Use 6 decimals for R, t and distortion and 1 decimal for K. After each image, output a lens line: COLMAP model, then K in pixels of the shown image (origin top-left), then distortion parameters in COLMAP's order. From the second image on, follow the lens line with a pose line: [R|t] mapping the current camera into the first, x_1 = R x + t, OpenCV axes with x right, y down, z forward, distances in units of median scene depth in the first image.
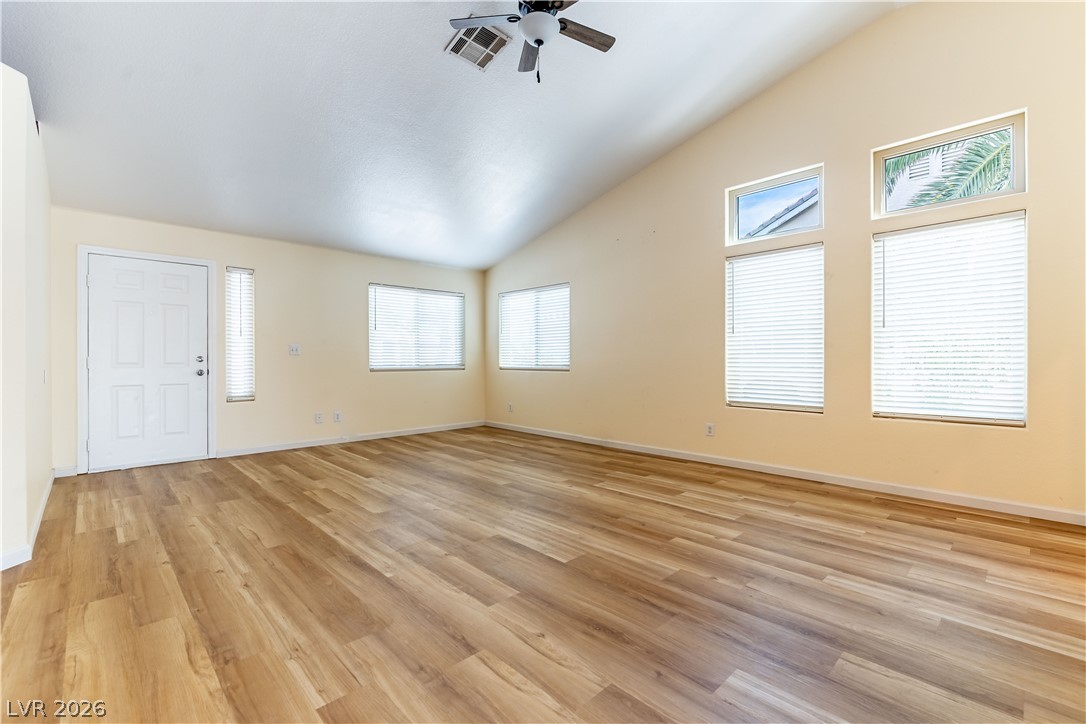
lens RADIAL K [[471.4, 0, 545.0], [0, 471.4, 365.8], [0, 0, 1]] dist [-0.000493, -0.000619]
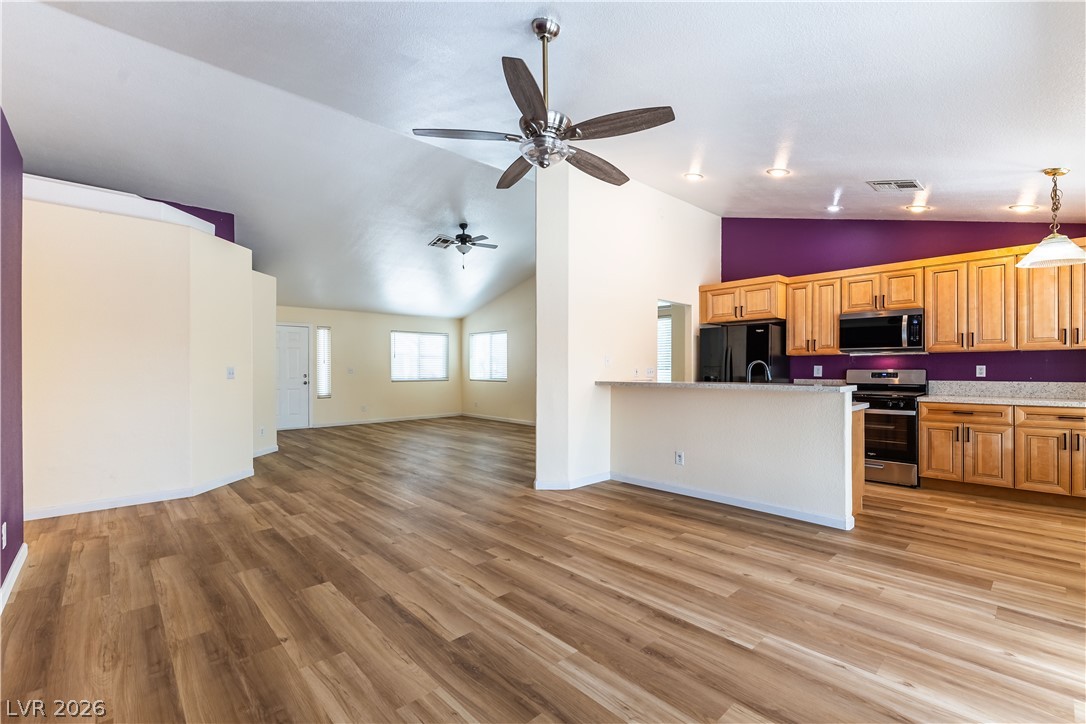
lens RADIAL K [[471.4, 0, 538.9], [0, 471.4, 368.2], [0, 0, 1]] dist [-0.000493, -0.000619]
pose [[0.999625, 0.000756, -0.027368, 0.320858], [-0.001102, 0.999920, -0.012628, -0.025647], [0.027356, 0.012653, 0.999546, -1.057036]]
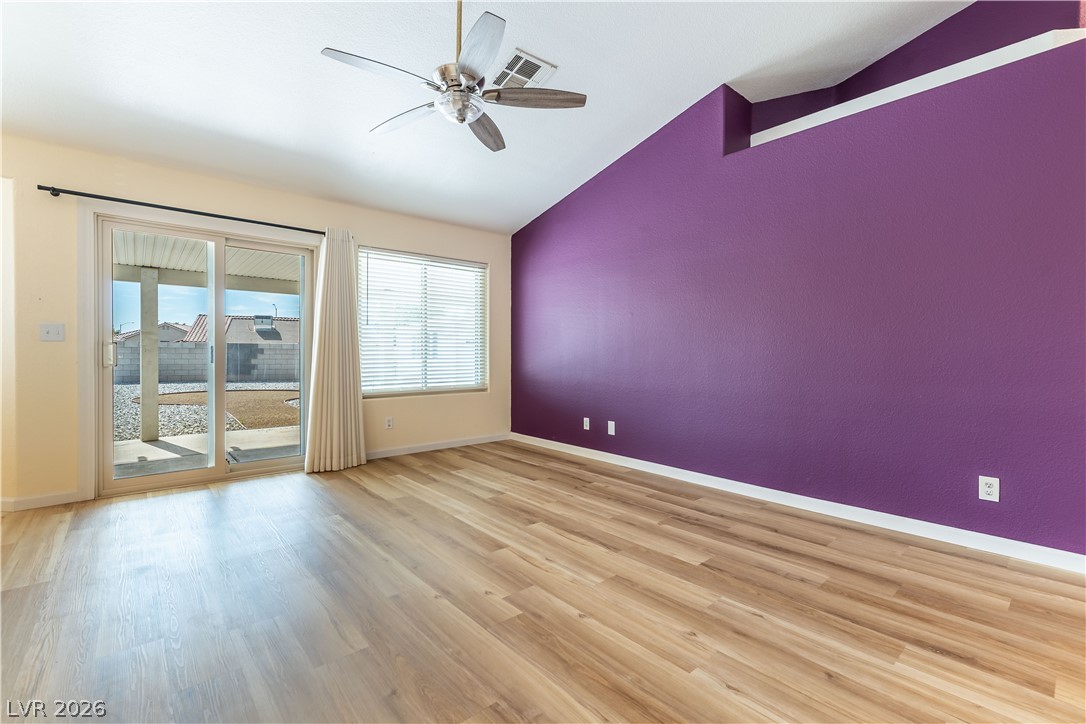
lens RADIAL K [[471.4, 0, 544.3], [0, 471.4, 358.4], [0, 0, 1]] dist [-0.000493, -0.000619]
pose [[-0.998627, -0.003562, 0.052270, 0.170830], [-0.002562, 0.999813, 0.019175, 0.000927], [-0.052329, 0.019015, -0.998449, 0.146912]]
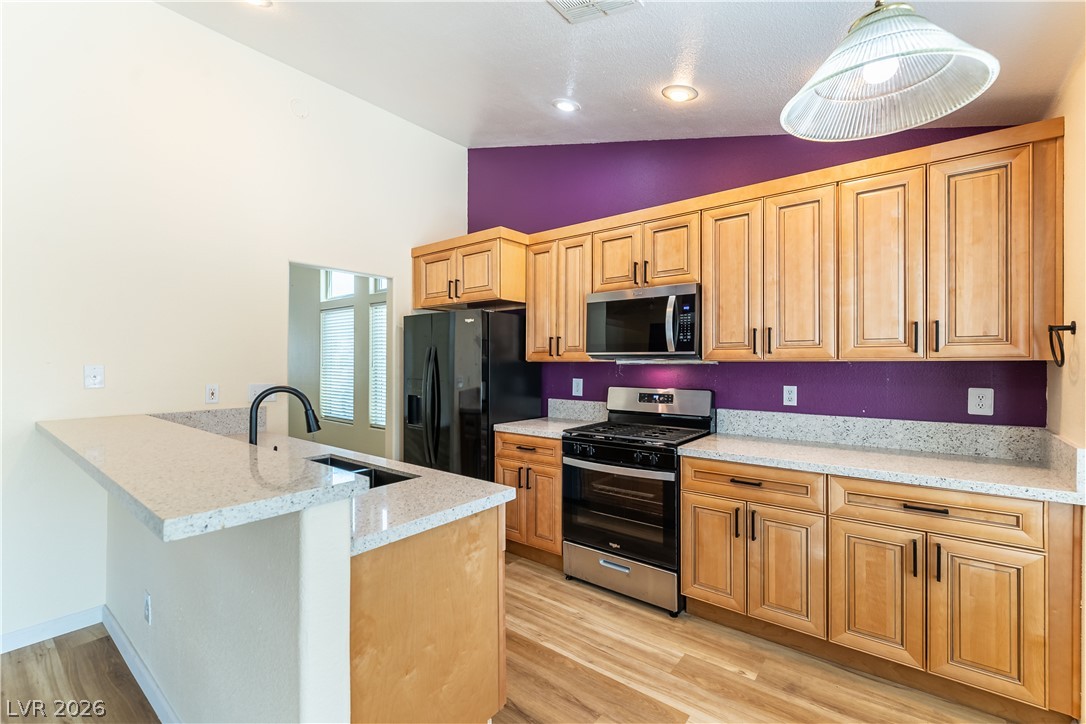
lens RADIAL K [[471.4, 0, 537.9], [0, 471.4, 359.7], [0, 0, 1]] dist [-0.000493, -0.000619]
pose [[0.991840, 0.003854, 0.127429, 0.942928], [-0.001857, 0.999874, -0.015792, -0.073796], [-0.127474, 0.015427, 0.991722, -0.478652]]
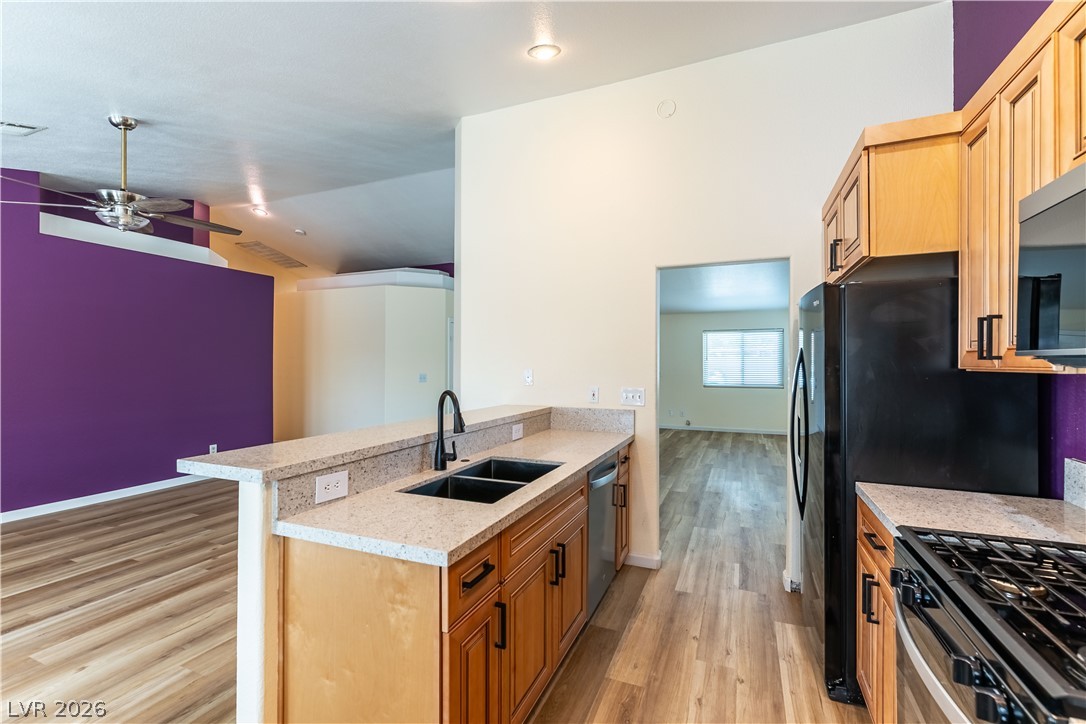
lens RADIAL K [[471.4, 0, 552.5], [0, 471.4, 359.4], [0, 0, 1]] dist [-0.000493, -0.000619]
pose [[0.392404, -0.003233, -0.919787, 1.273341], [-0.013382, 0.999868, -0.009224, -0.085278], [0.919696, 0.015928, 0.392309, -0.117116]]
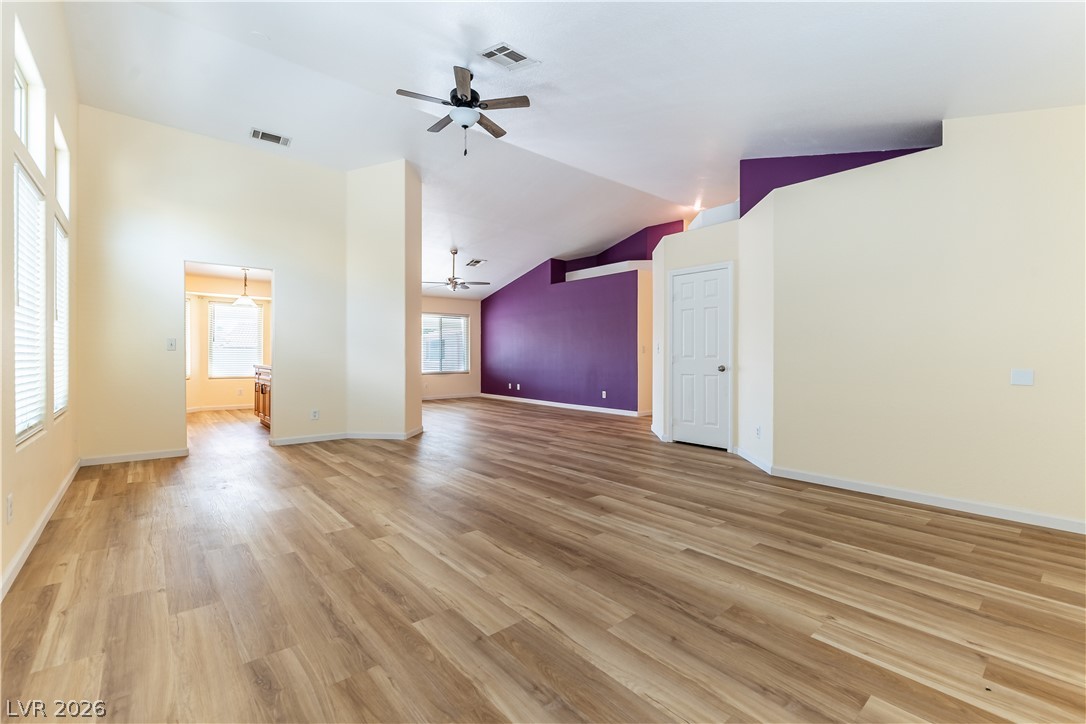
lens RADIAL K [[471.4, 0, 551.9], [0, 471.4, 359.0], [0, 0, 1]] dist [-0.000493, -0.000619]
pose [[-0.998909, 0.000518, 0.046695, -0.236675], [0.001371, 0.999833, 0.018225, -0.022306], [-0.046677, 0.018269, -0.998743, 1.680831]]
